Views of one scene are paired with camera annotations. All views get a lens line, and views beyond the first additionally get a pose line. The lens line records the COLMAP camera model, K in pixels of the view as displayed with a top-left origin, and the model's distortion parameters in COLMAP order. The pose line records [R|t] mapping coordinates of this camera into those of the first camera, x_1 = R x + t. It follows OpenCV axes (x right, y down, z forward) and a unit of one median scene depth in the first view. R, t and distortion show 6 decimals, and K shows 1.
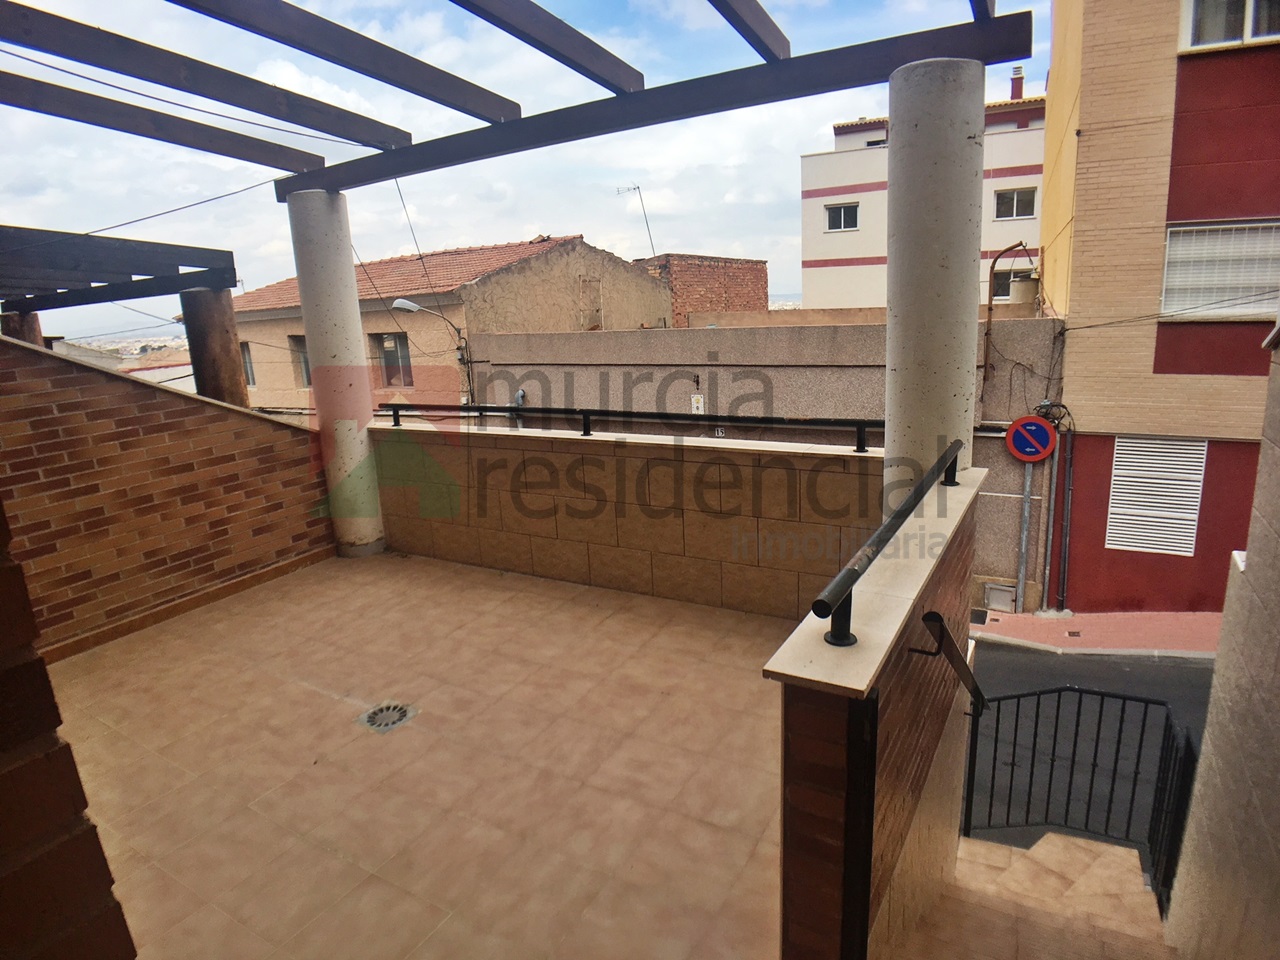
lens RADIAL K [[728.2, 0, 640.0], [0, 728.2, 480.0], [0, 0, 1]] dist [-0.071630, 0.003569]
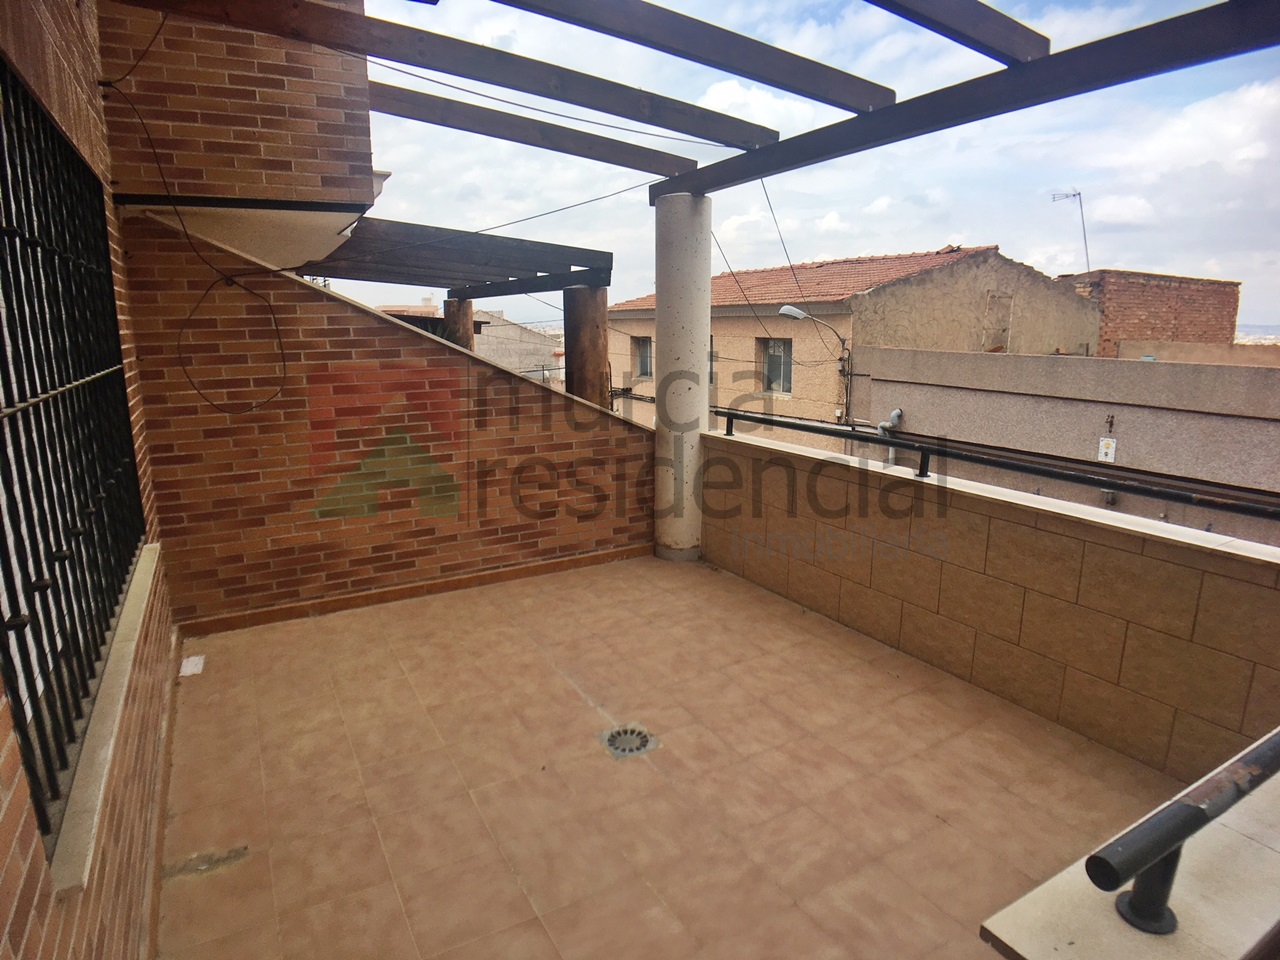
lens RADIAL K [[728.2, 0, 640.0], [0, 728.2, 480.0], [0, 0, 1]] dist [-0.071630, 0.003569]
pose [[0.860161, 0.150504, -0.487311, 0.049196], [-0.156178, 0.987296, 0.029250, -0.027642], [0.485522, 0.050947, 0.872739, 0.099765]]
